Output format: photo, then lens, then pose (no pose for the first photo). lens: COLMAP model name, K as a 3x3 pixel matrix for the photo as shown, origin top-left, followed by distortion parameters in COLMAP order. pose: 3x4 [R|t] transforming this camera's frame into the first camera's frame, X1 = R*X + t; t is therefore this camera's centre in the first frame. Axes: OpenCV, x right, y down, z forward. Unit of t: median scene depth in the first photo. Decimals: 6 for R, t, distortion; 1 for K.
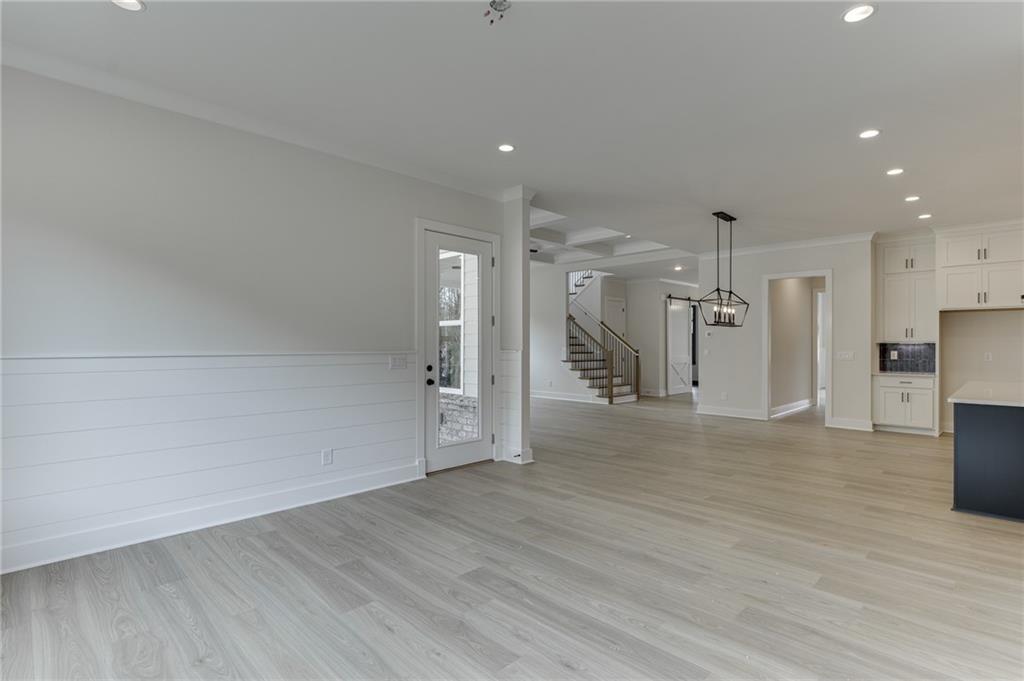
lens RADIAL K [[499.2, 0, 519.7], [0, 499.2, 344.0], [0, 0, 1]] dist [-0.005923, 0.001623]
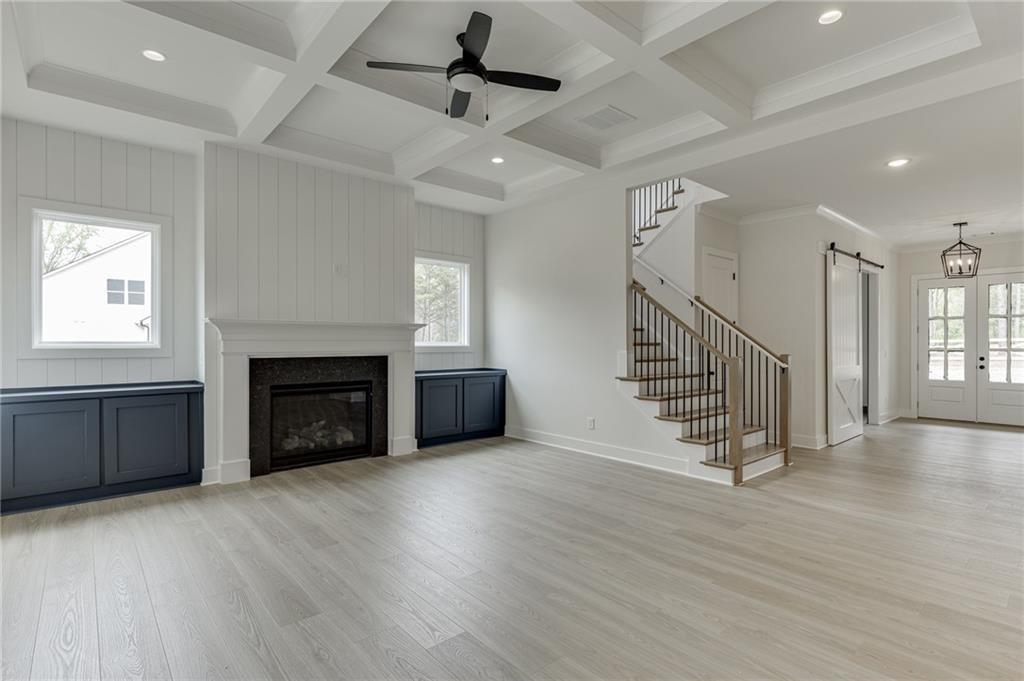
lens RADIAL K [[499.2, 0, 526.9], [0, 499.2, 346.5], [0, 0, 1]] dist [-0.005923, 0.001623]
pose [[0.998147, 0.000081, -0.060846, 0.027526], [0.000543, 0.999947, 0.010245, -0.000886], [0.060844, -0.010259, 0.998095, 0.527297]]
